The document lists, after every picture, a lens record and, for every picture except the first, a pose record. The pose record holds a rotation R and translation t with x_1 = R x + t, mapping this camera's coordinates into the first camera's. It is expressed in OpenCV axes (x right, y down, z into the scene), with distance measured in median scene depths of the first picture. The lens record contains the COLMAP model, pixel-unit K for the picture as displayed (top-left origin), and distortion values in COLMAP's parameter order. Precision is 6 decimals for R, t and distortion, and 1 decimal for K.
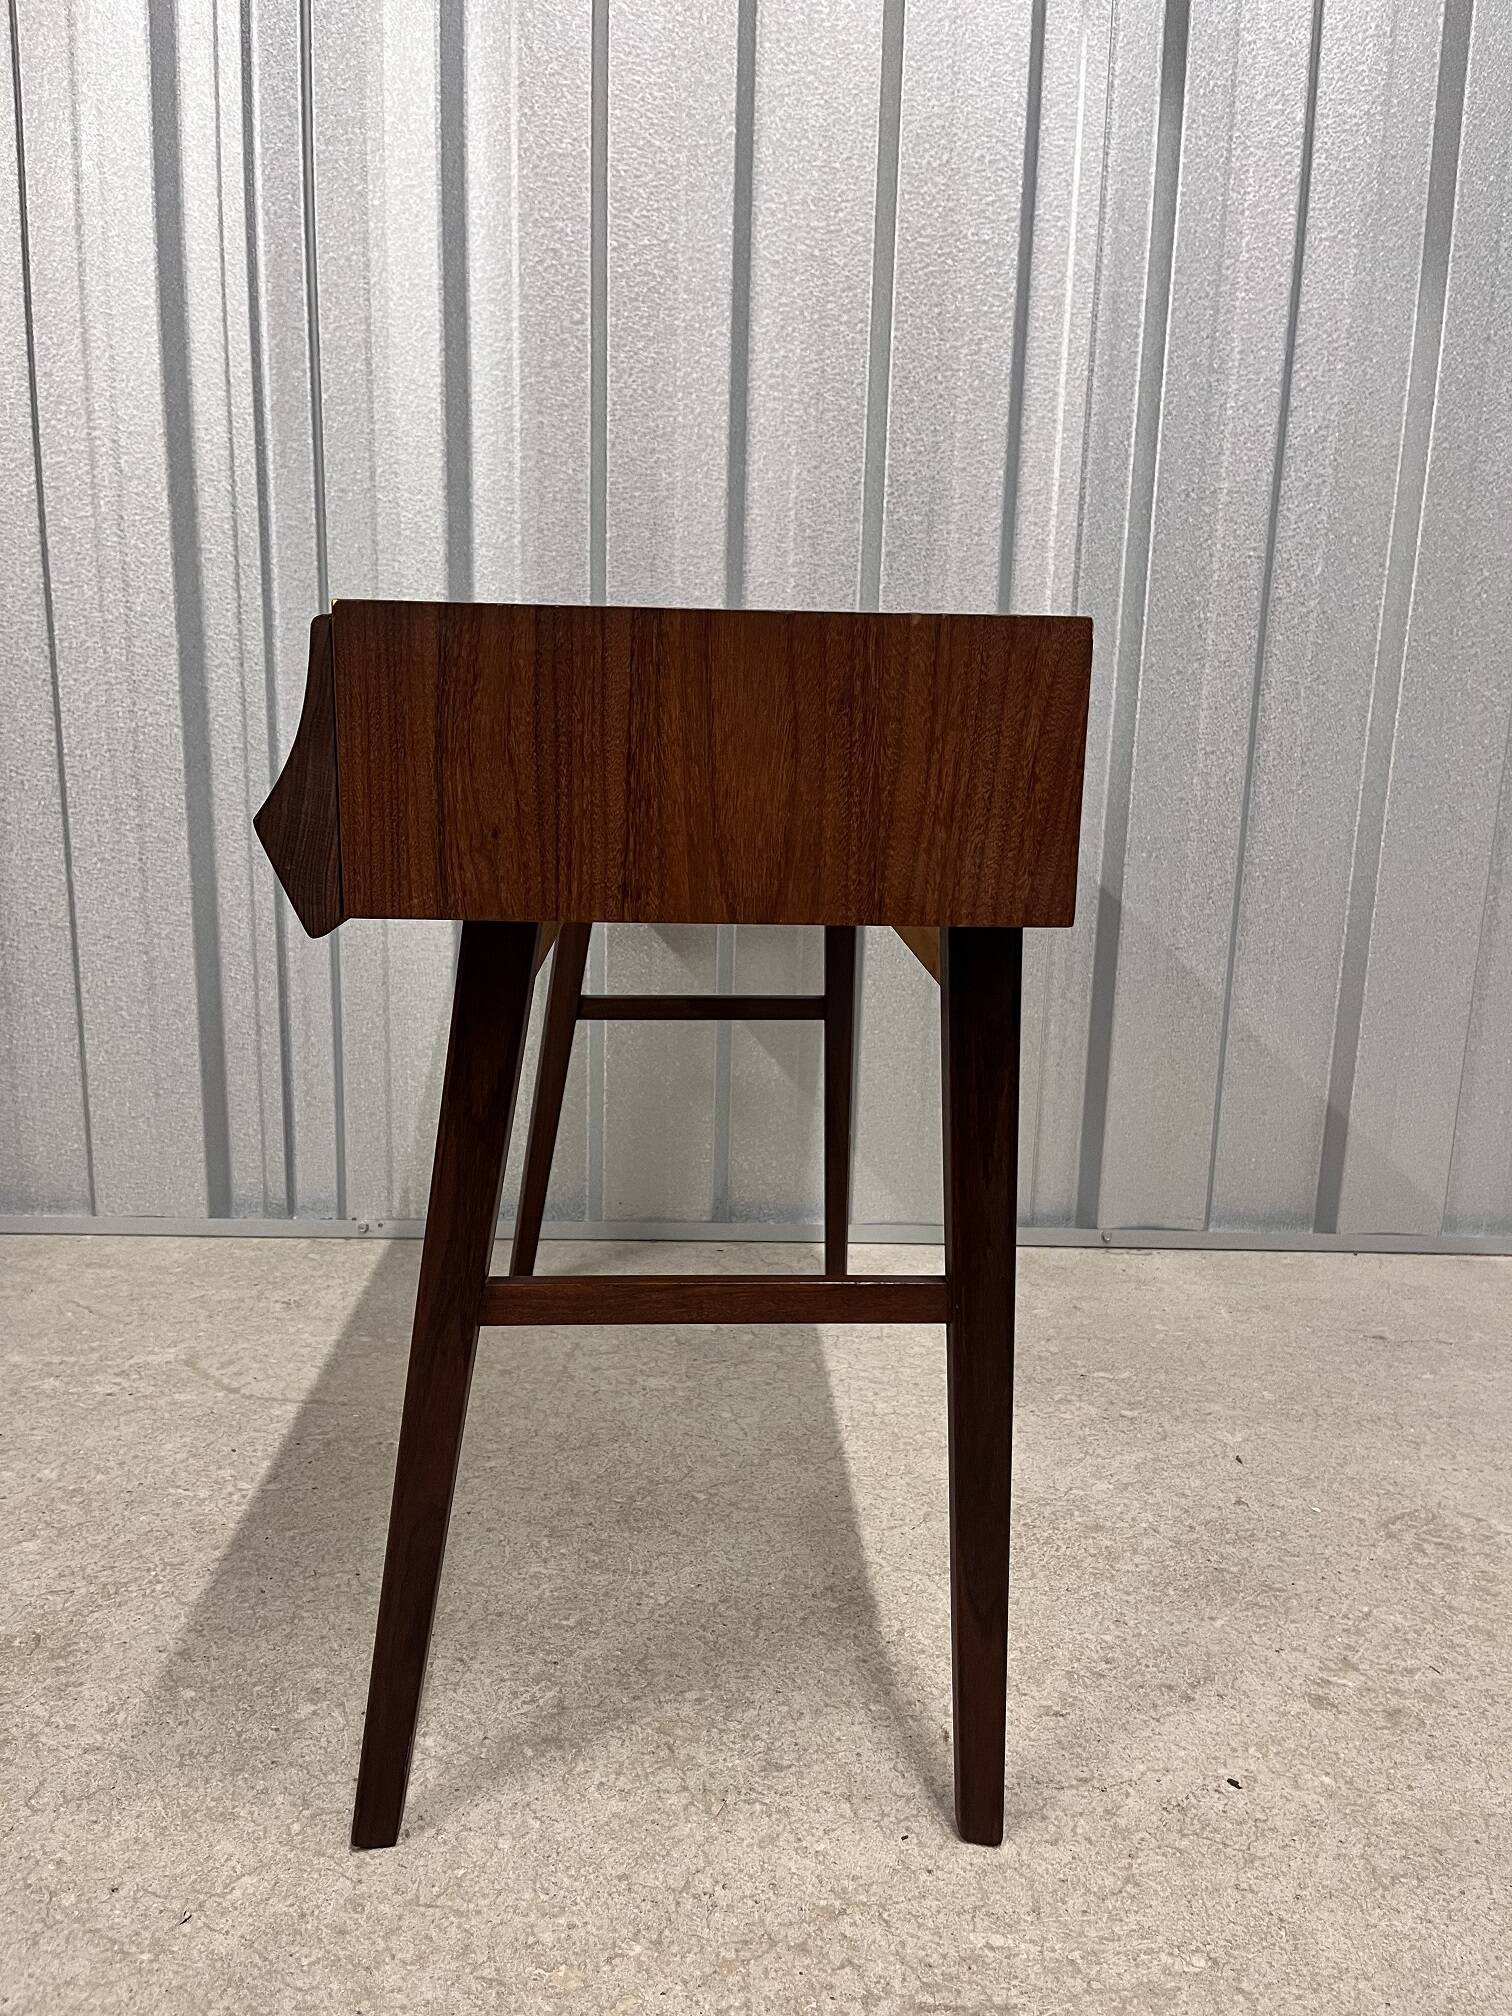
lens RADIAL K [[1551.8, 0, 768.0], [0, 1551.8, 1031.5], [0, 0, 1]] dist [0.062980, -0.097416]
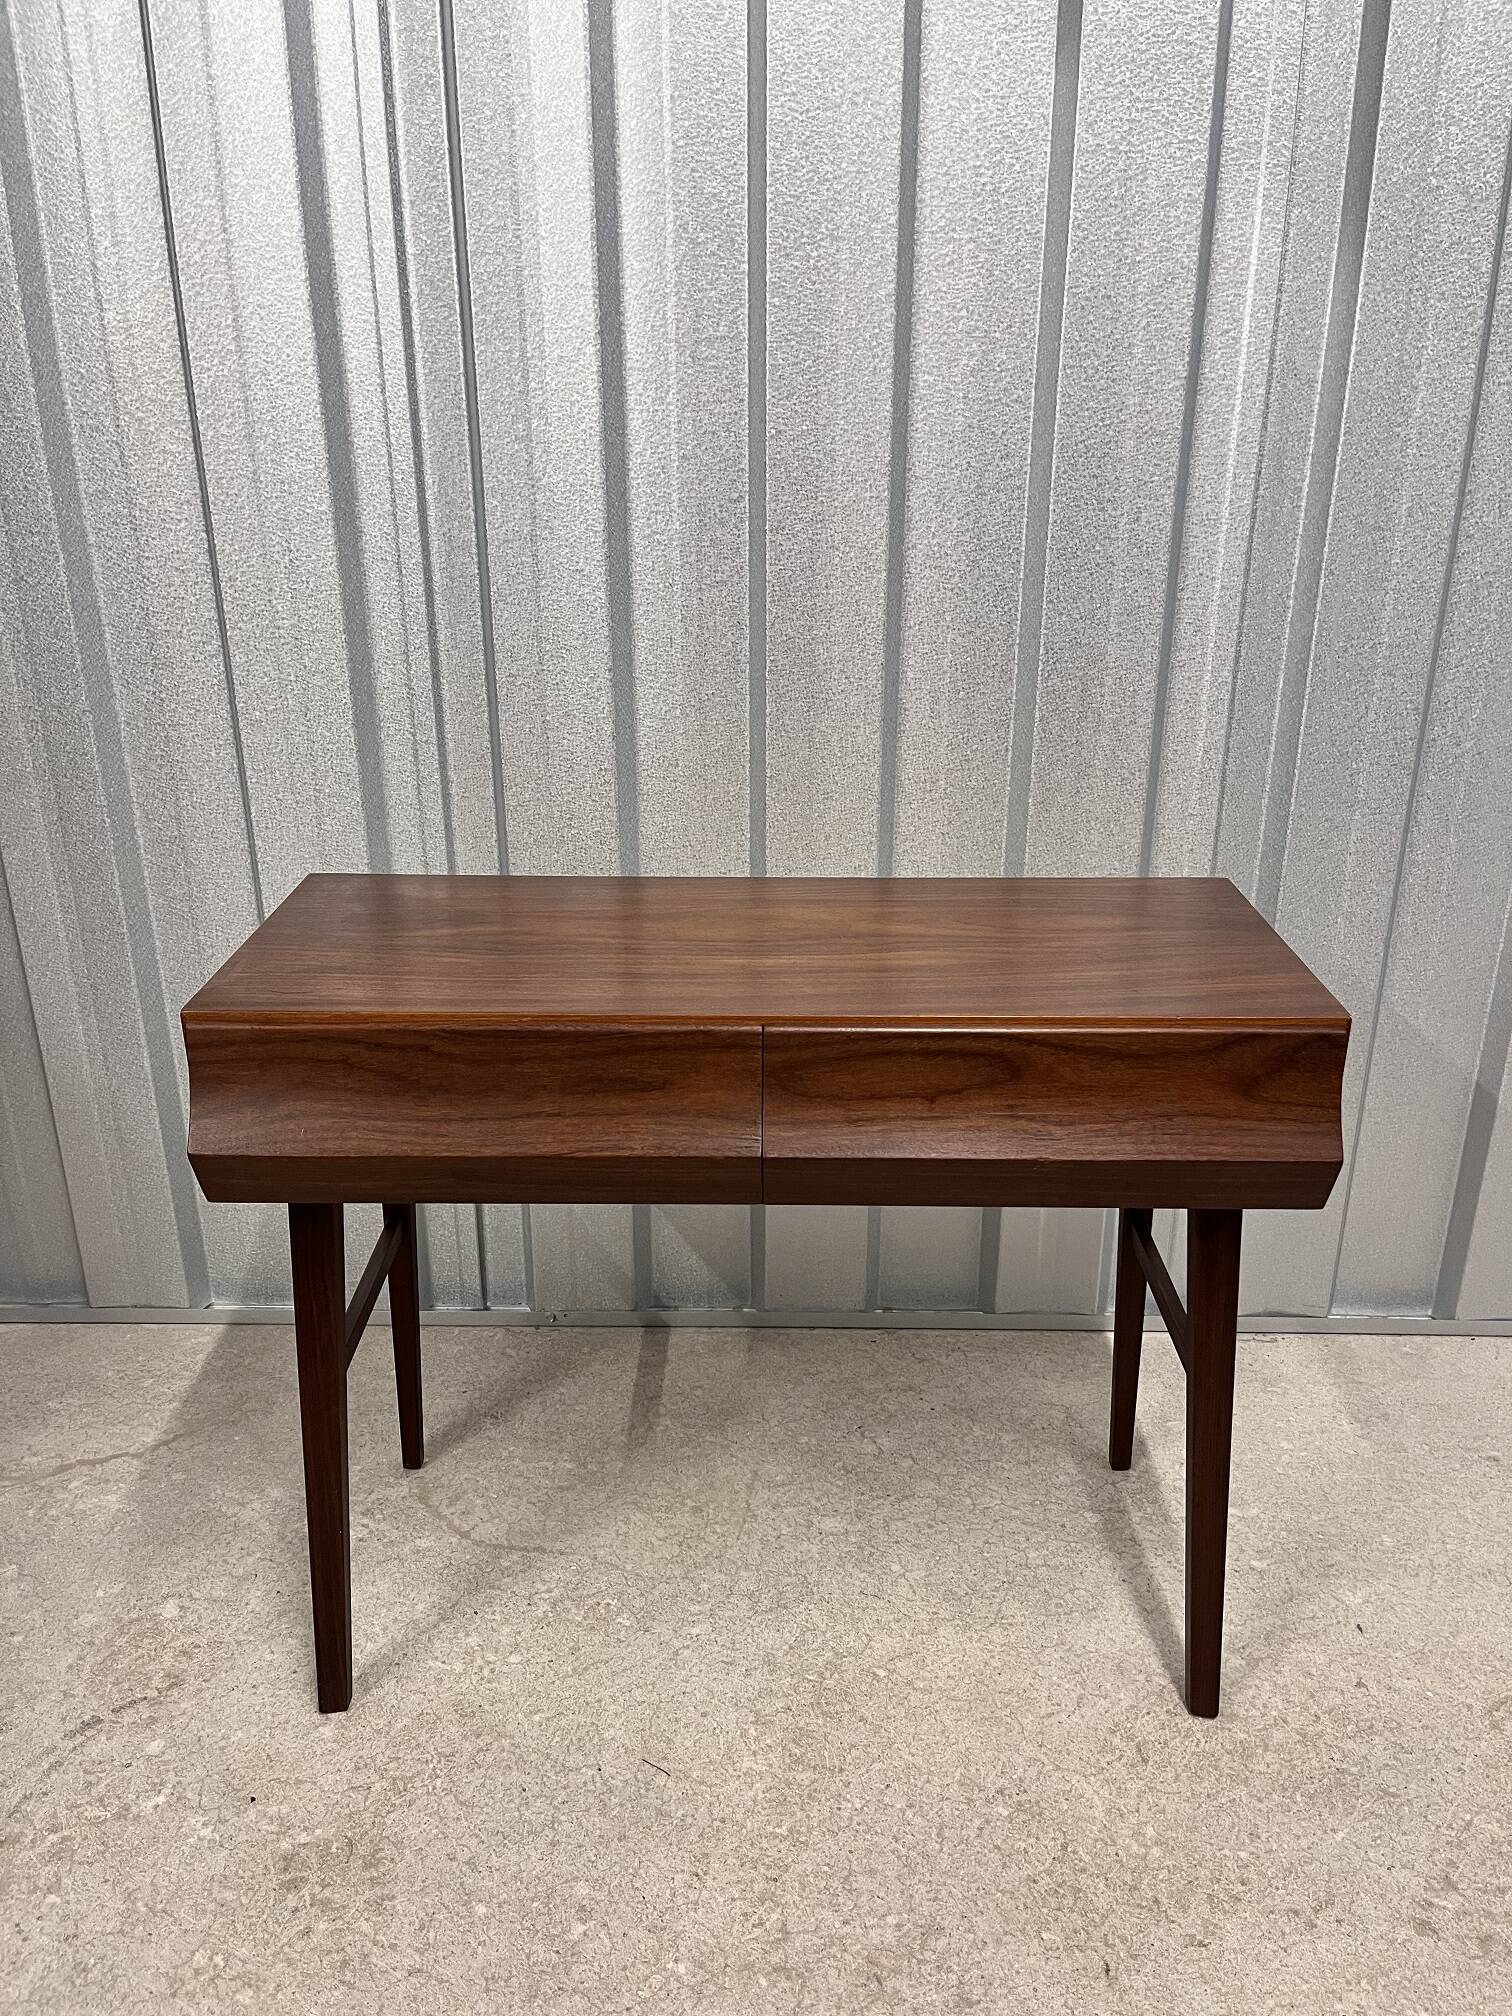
lens RADIAL K [[1551.8, 0, 755.1], [0, 1551.8, 1029.5], [0, 0, 1]] dist [0.062980, -0.097416]
pose [[0.997750, -0.005539, -0.066815, -0.049178], [0.016601, 0.985958, 0.166165, -0.319963], [0.064956, -0.166901, 0.983832, -0.054238]]
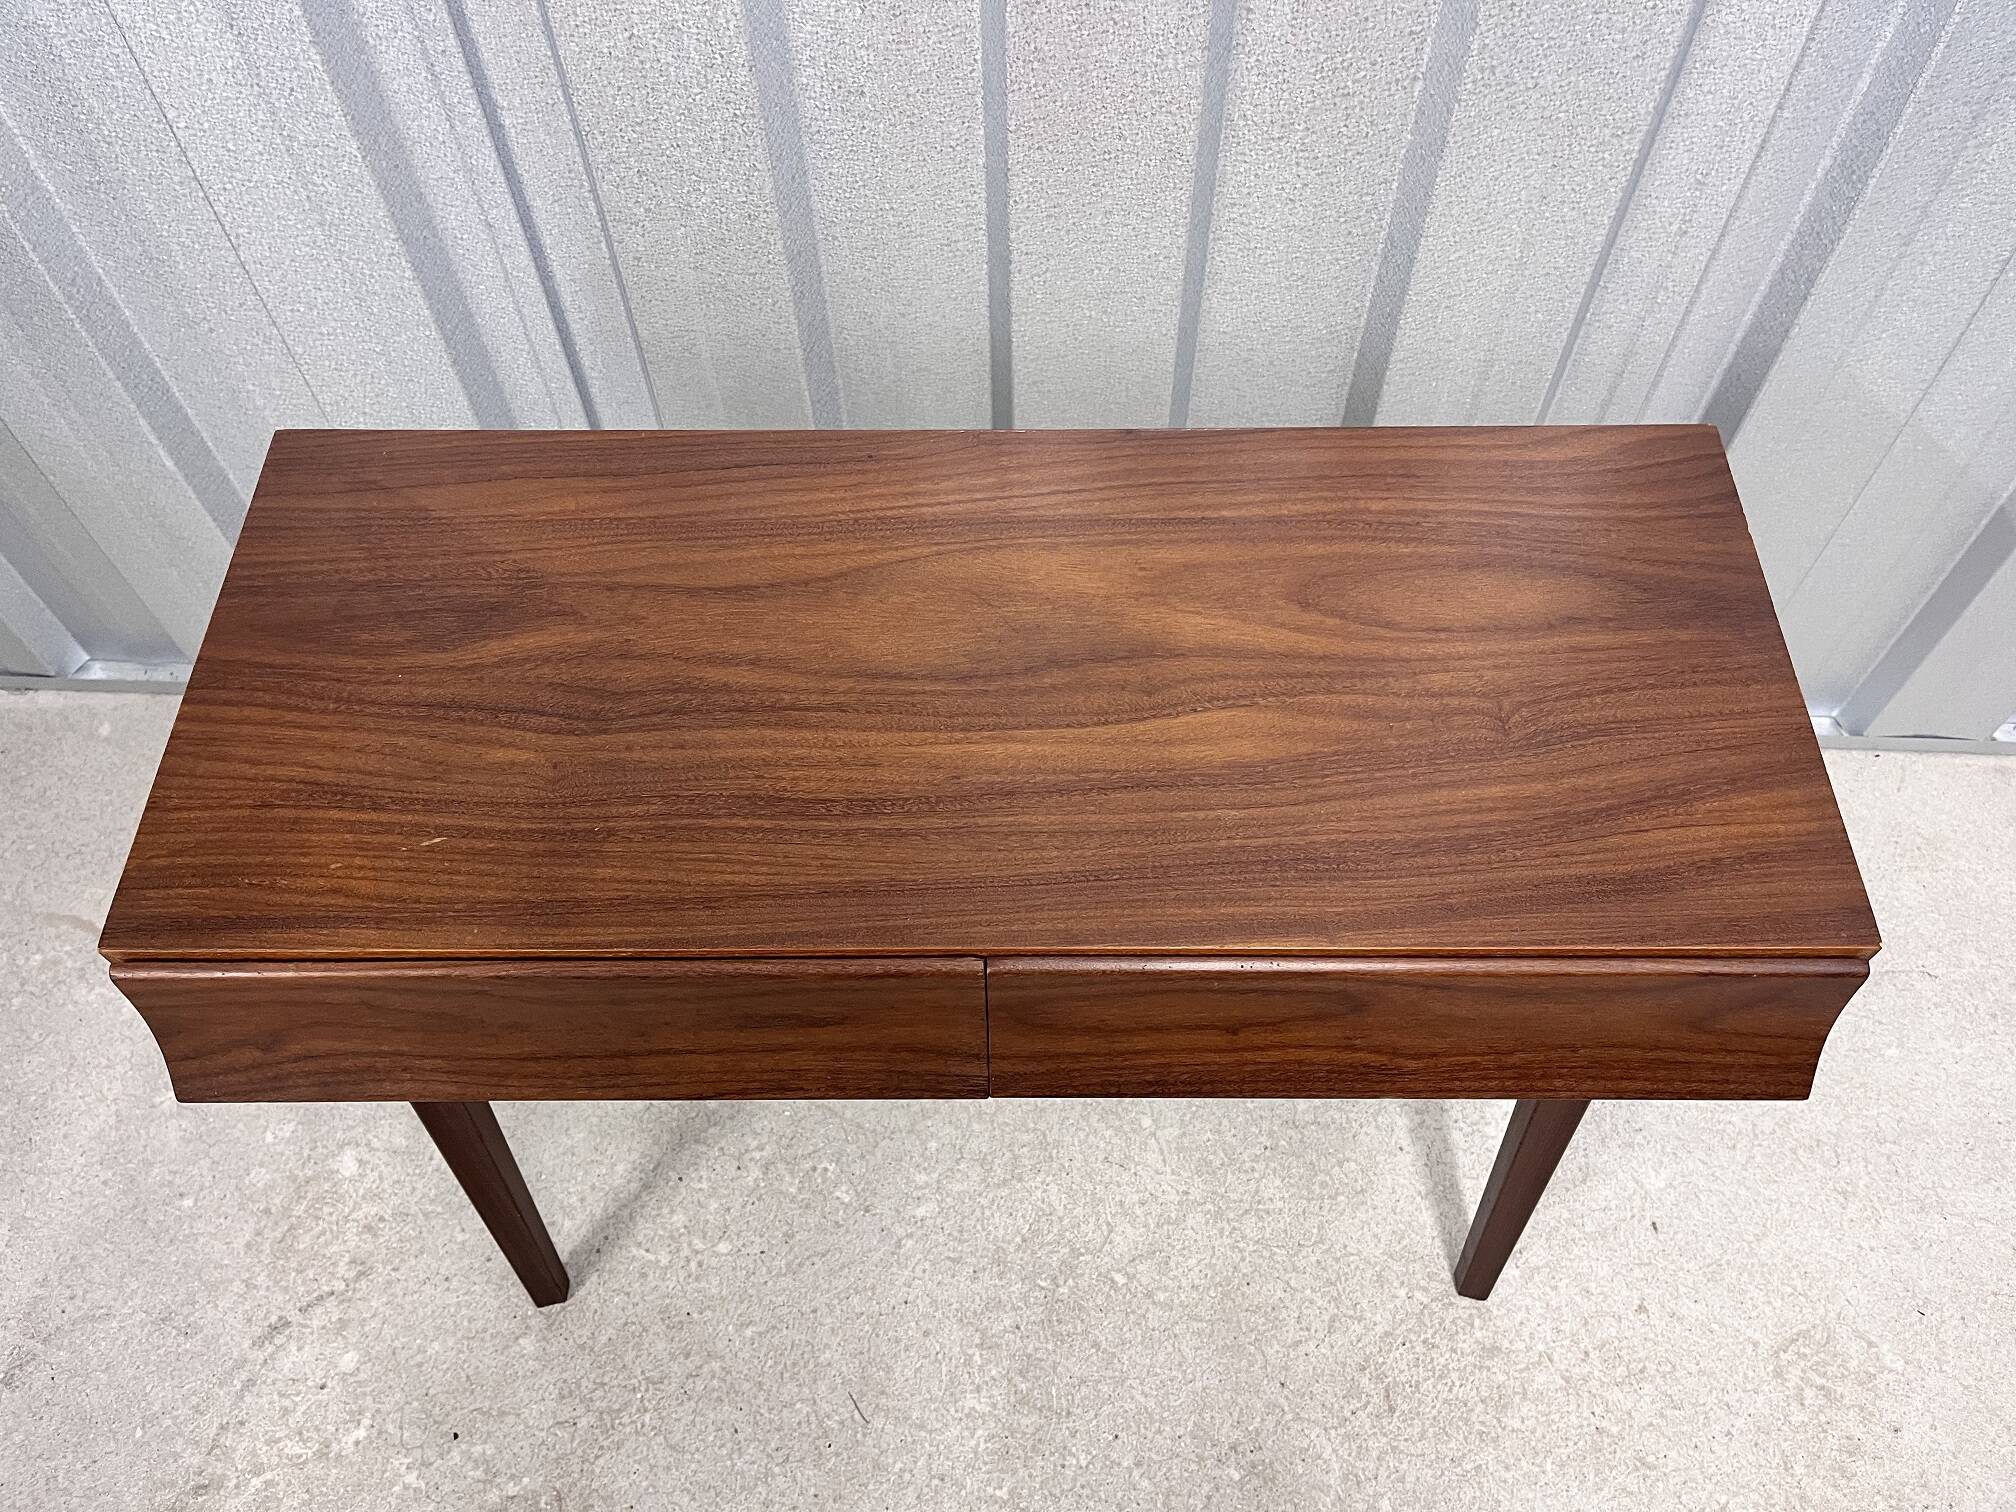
lens RADIAL K [[1551.8, 0, 1016.1], [0, 1551.8, 757.1], [0, 0, 1]] dist [0.062980, -0.097416]
pose [[0.995314, 0.054690, -0.079741, -0.042005], [0.017627, 0.708231, 0.705761, -0.620633], [0.095073, -0.703859, 0.703948, 0.435346]]
